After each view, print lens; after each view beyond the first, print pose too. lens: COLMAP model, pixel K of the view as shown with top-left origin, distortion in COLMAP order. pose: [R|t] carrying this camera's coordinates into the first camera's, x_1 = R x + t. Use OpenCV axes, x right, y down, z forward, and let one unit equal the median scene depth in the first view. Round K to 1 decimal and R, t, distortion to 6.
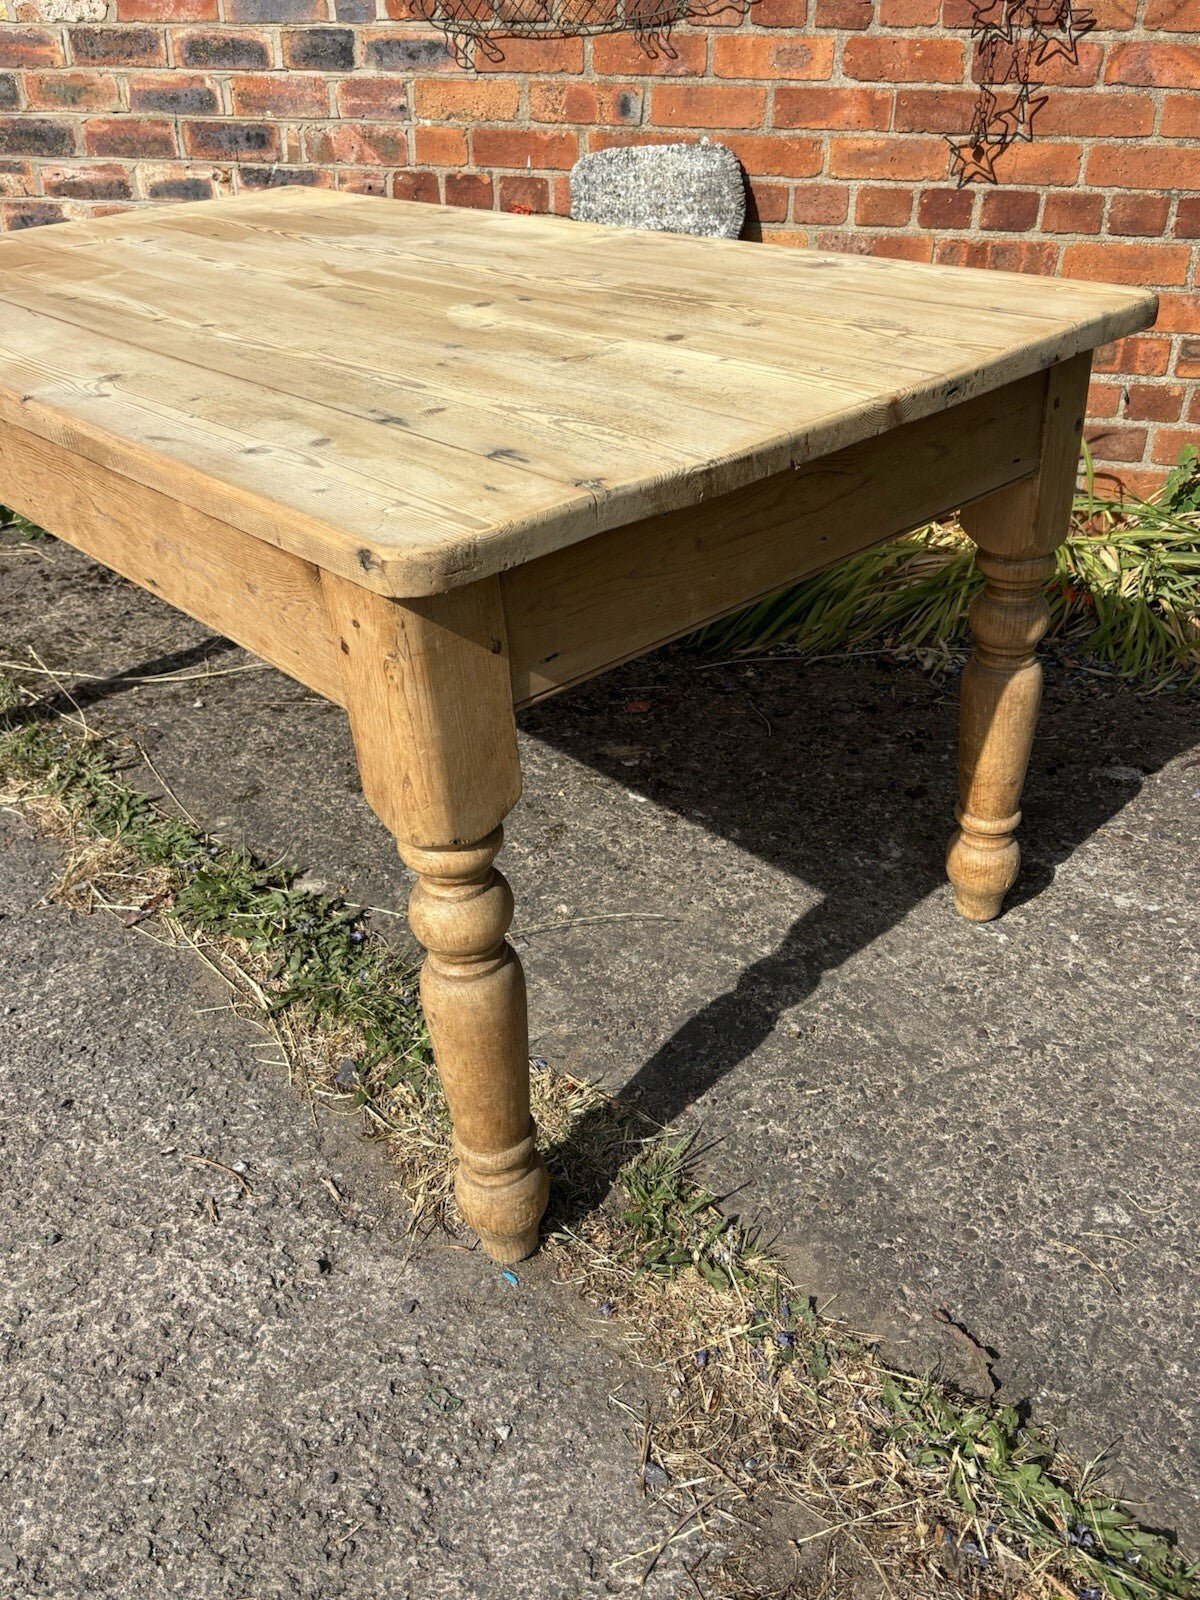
lens RADIAL K [[1371.6, 0, 598.1], [0, 1371.6, 800.3], [0, 0, 1]] dist [0.012901, 0.003485]
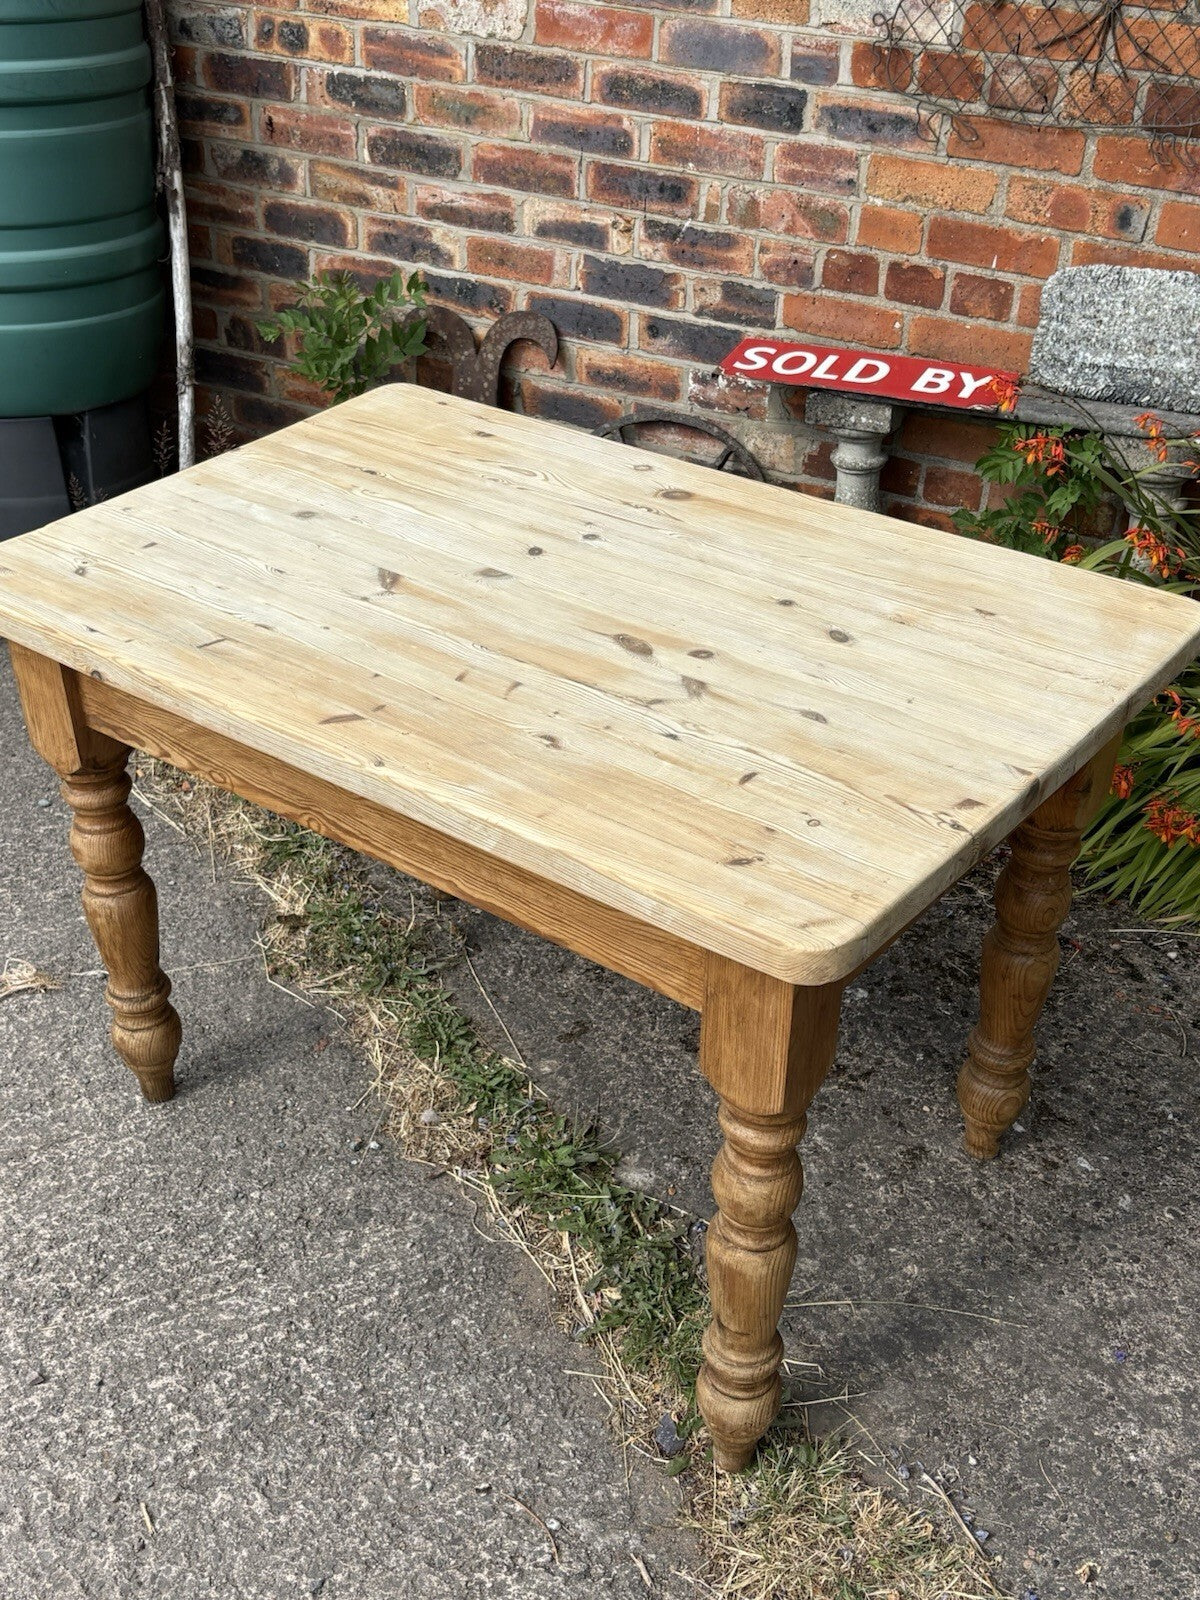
lens RADIAL K [[1893.3, 0, 580.3], [0, 1893.3, 810.3], [0, 0, 1]] dist [0.008222, 0.000000]
pose [[0.972833, 0.152913, -0.173818, -0.046715], [-0.147415, 0.988087, 0.044191, -0.163316], [0.178504, -0.017367, 0.983786, -0.173516]]
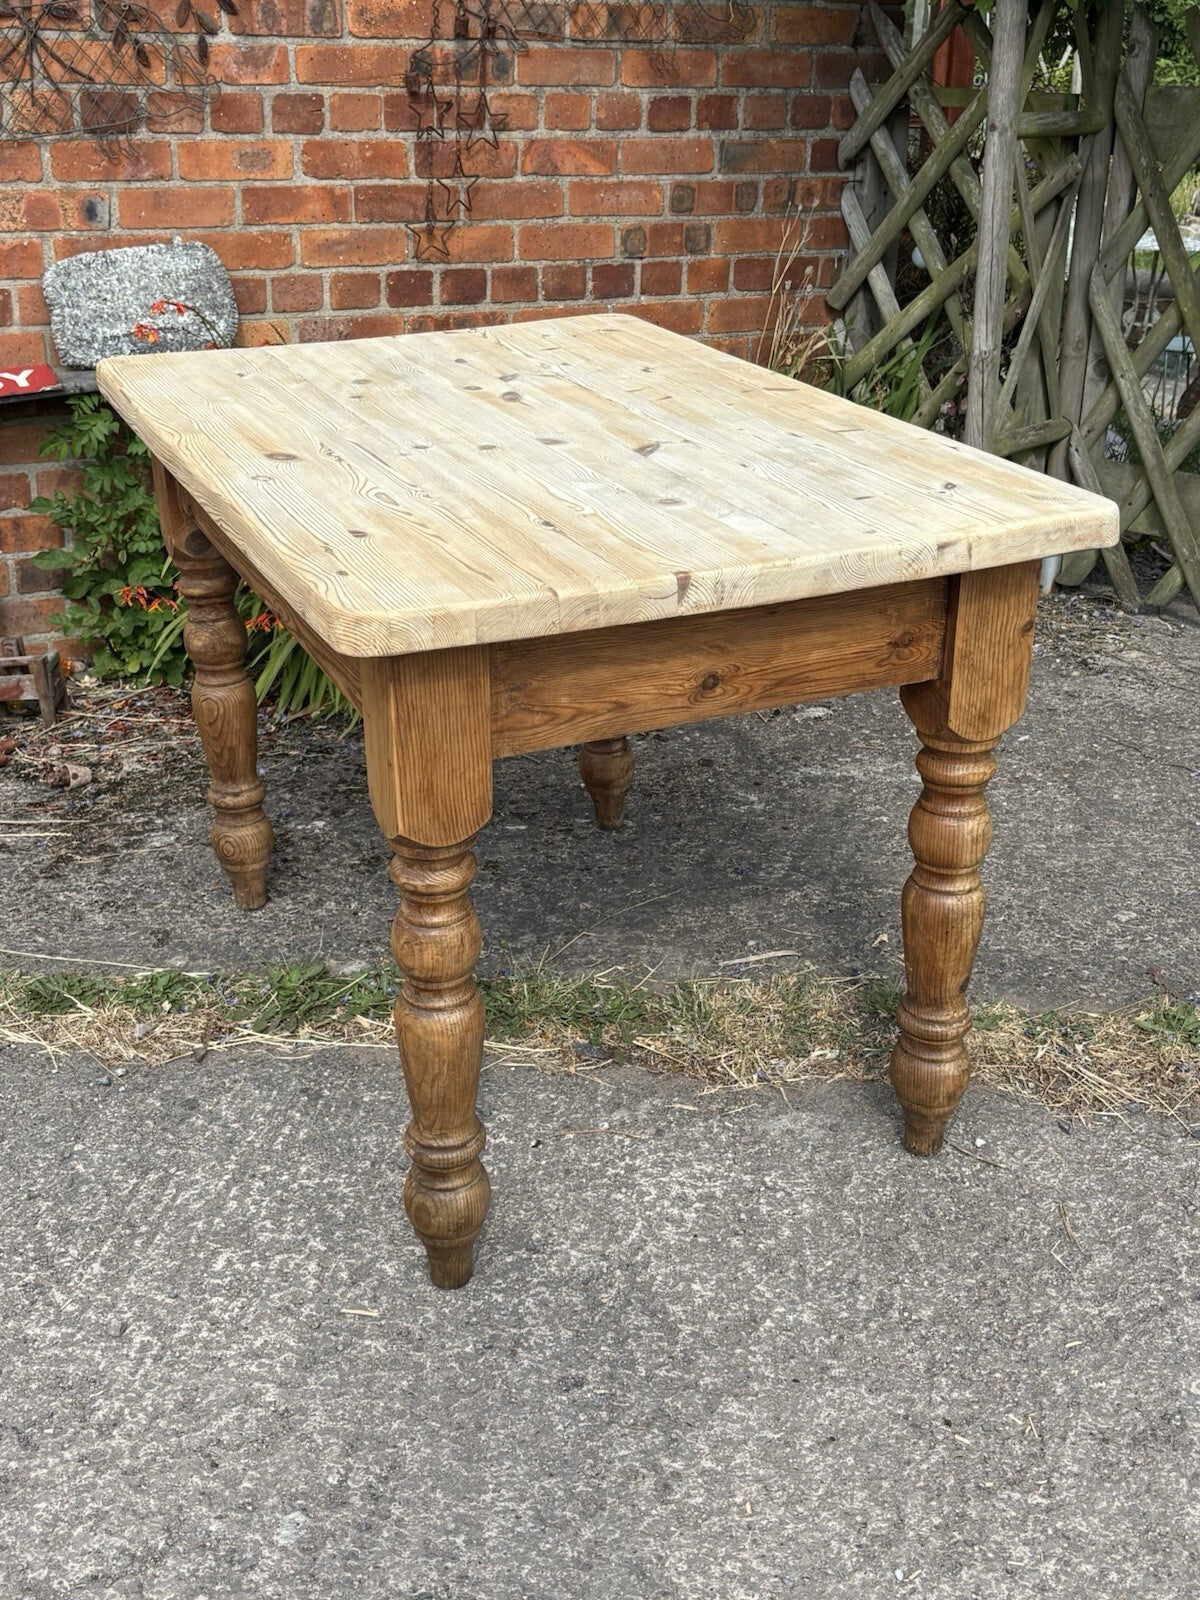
lens RADIAL K [[1893.3, 0, 595.4], [0, 1893.3, 803.0], [0, 0, 1]] dist [0.008222, 0.000000]
pose [[0.756064, -0.238176, 0.609623, -0.625093], [0.321882, 0.946321, -0.029481, 0.033153], [-0.569877, 0.218516, 0.792143, -0.148313]]
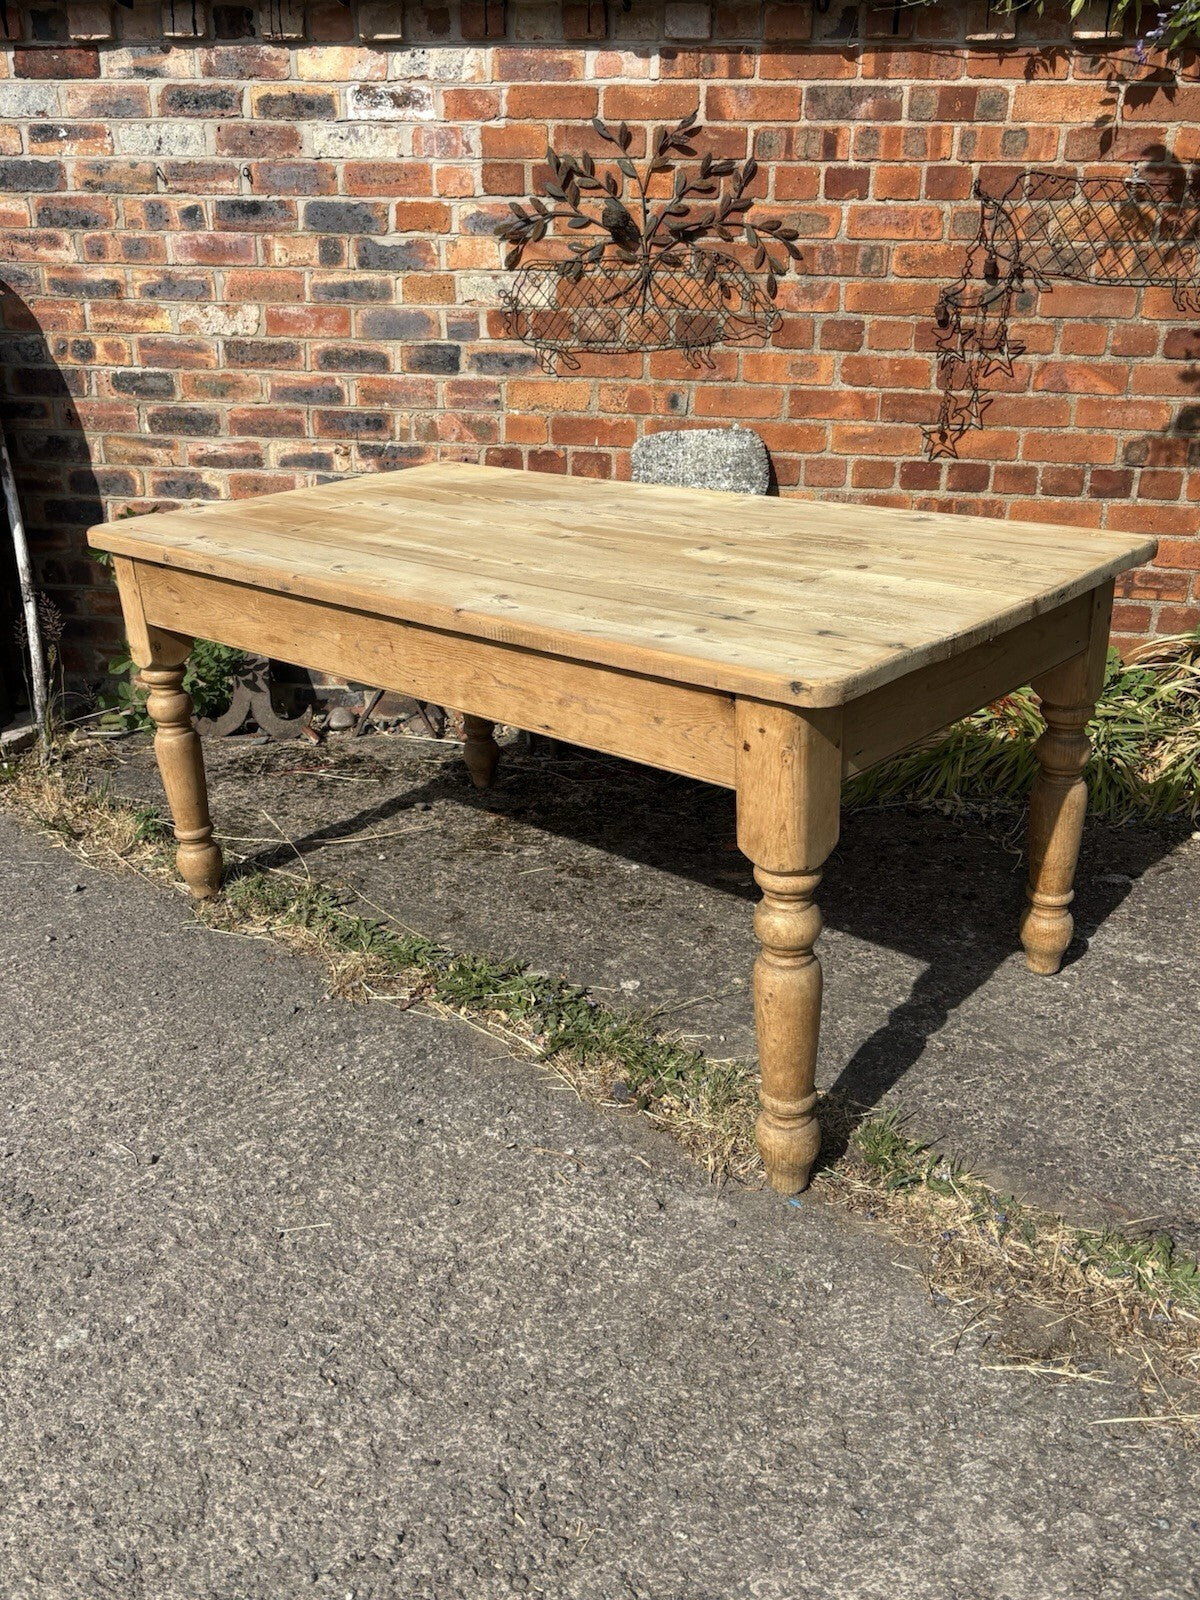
lens RADIAL K [[1371.6, 0, 597.9], [0, 1371.6, 805.0], [0, 0, 1]] dist [0.012901, 0.003485]
pose [[0.994579, -0.025162, 0.100897, -0.198177], [0.040930, 0.986686, -0.157404, 0.077840], [-0.095593, 0.160681, 0.982366, -0.218192]]
